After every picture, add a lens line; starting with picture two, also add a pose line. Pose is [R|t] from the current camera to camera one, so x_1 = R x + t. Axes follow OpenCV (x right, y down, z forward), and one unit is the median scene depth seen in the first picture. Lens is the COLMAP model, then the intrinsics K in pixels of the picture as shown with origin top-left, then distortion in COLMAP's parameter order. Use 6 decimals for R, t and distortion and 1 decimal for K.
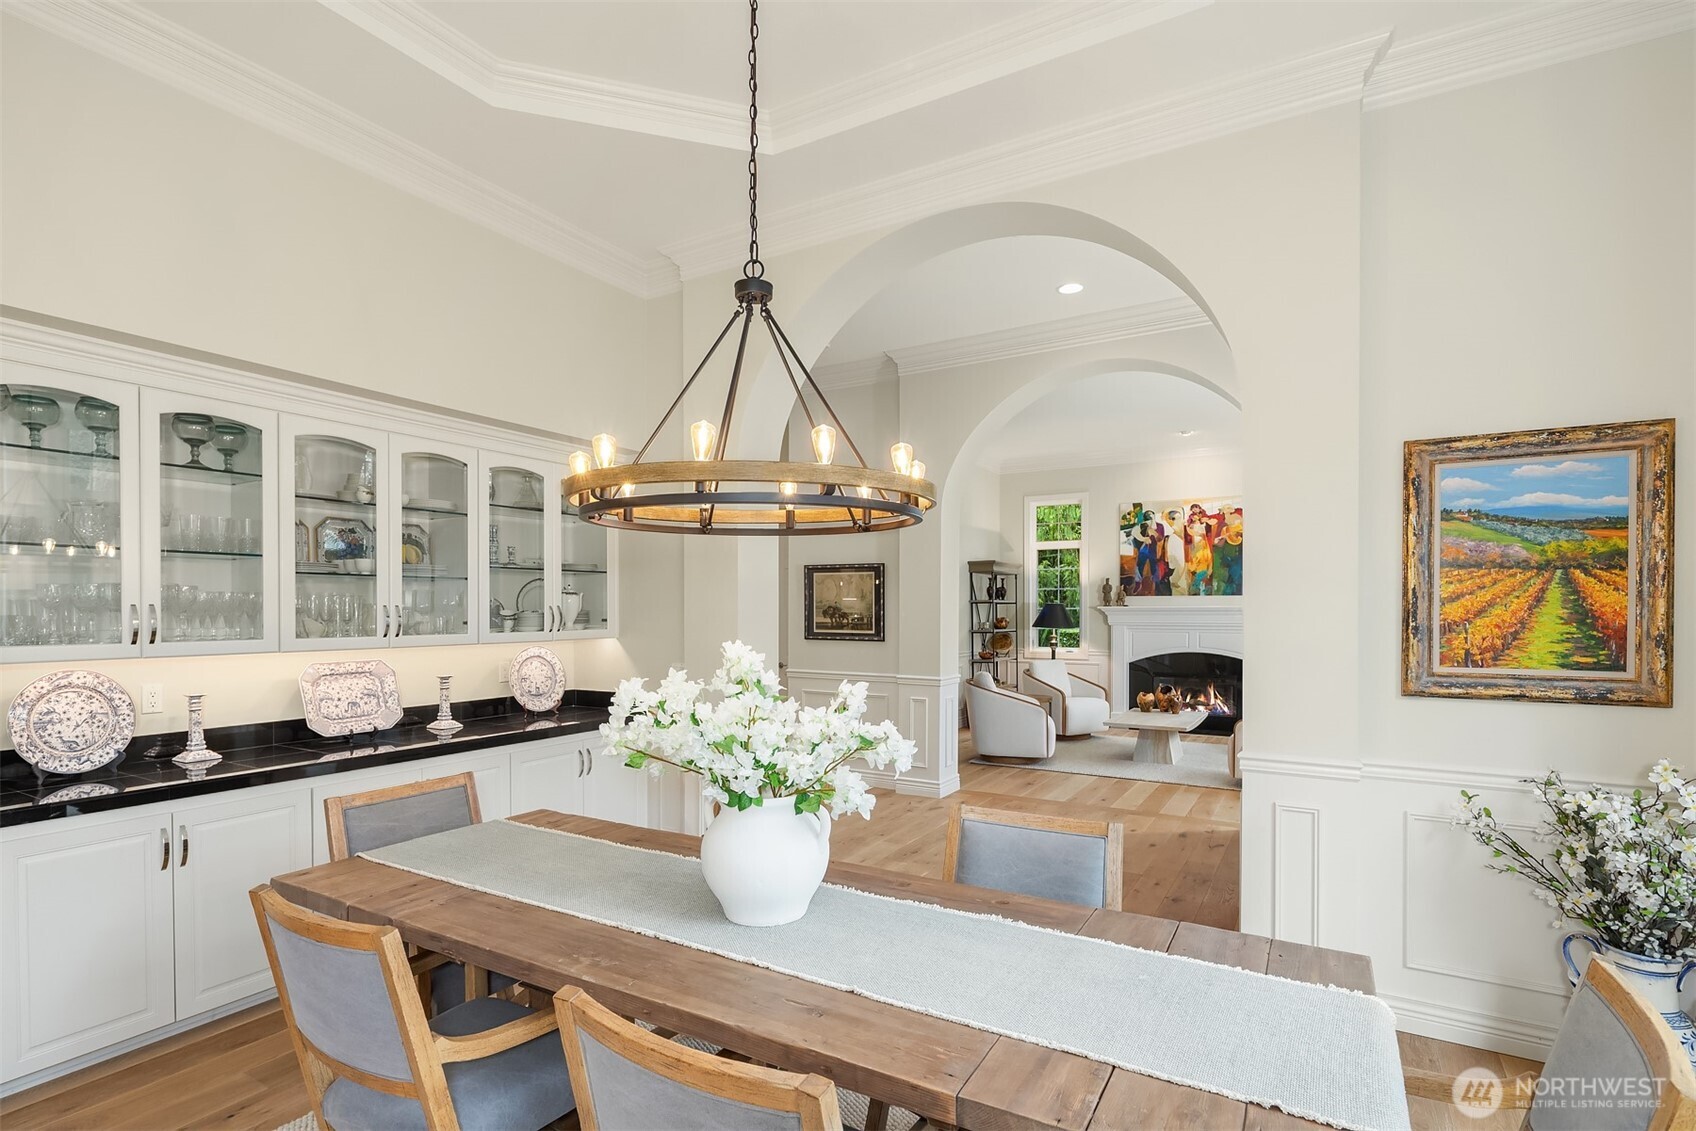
lens RADIAL K [[829.1, 0, 849.5], [0, 829.1, 611.3], [0, 0, 1]] dist [0.002831, -0.001799]
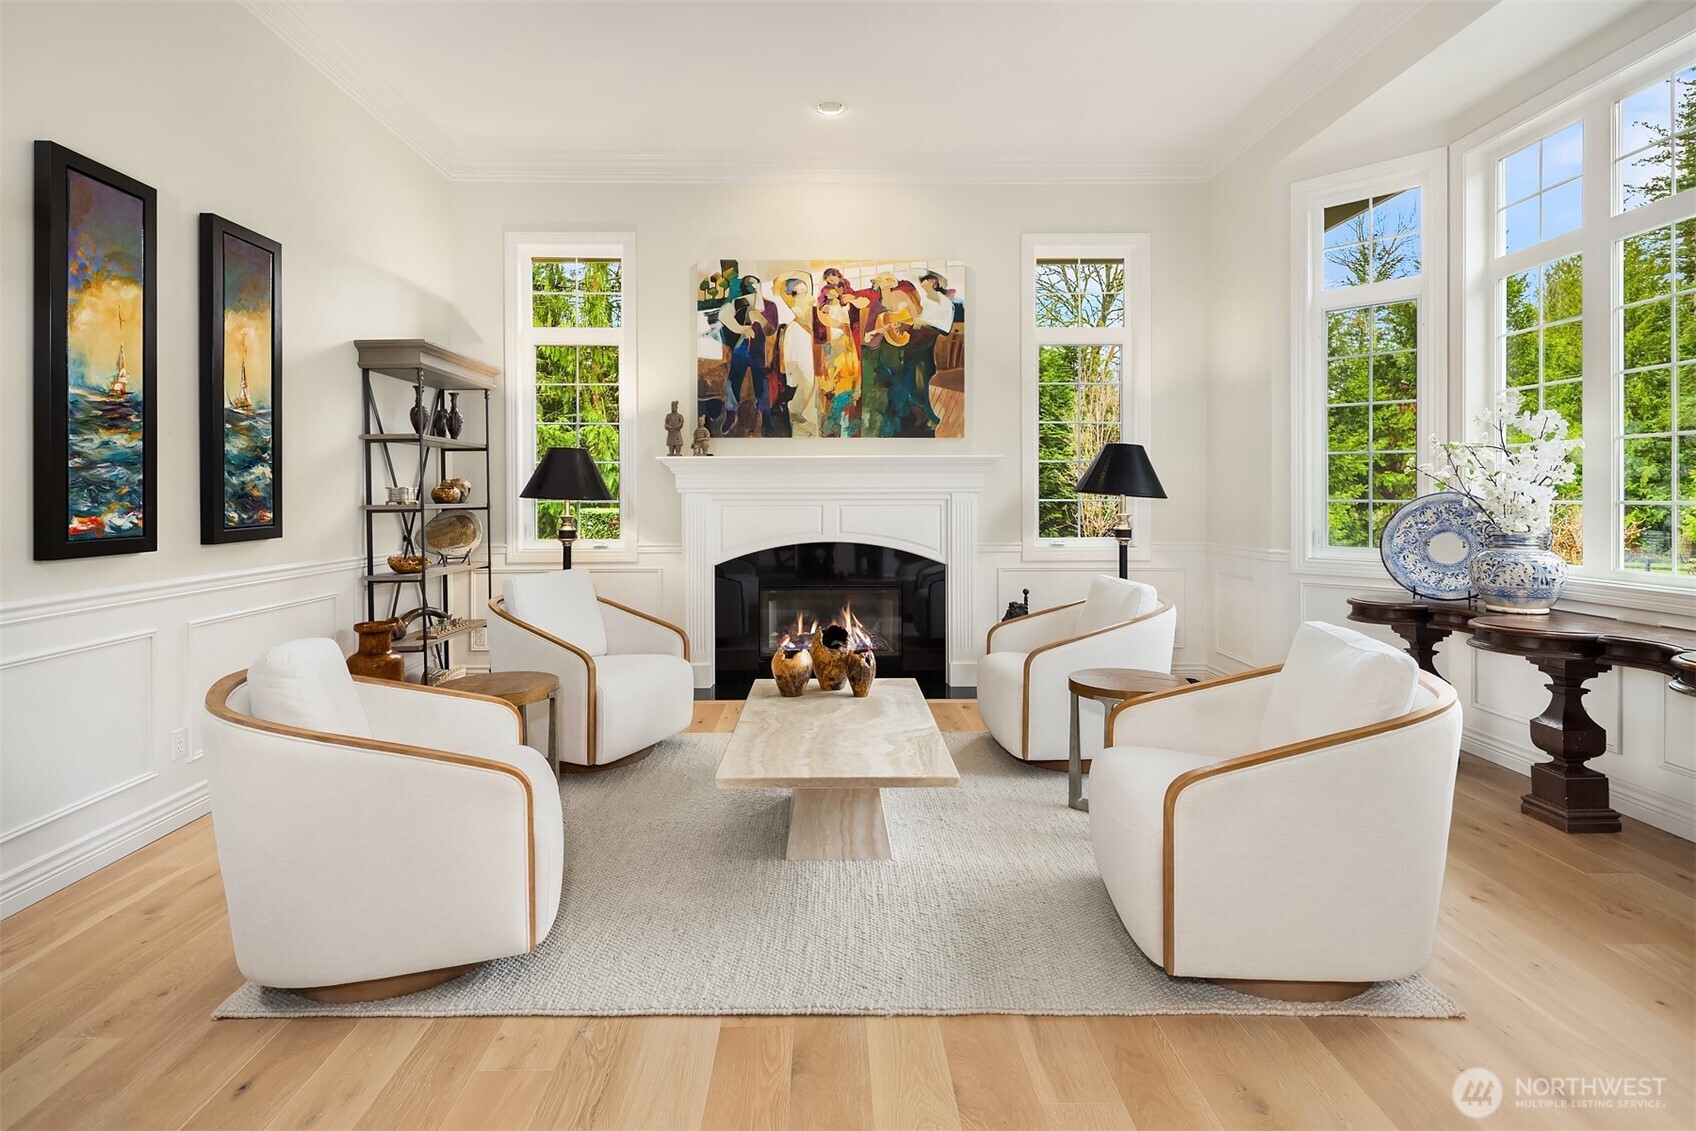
lens RADIAL K [[829.1, 0, 830.7], [0, 829.1, 495.6], [0, 0, 1]] dist [0.002831, -0.001799]
pose [[0.858396, -0.003913, 0.512972, 0.133930], [0.004744, 0.999989, -0.000310, 0.018913], [-0.512965, 0.002699, 0.858405, 0.521968]]
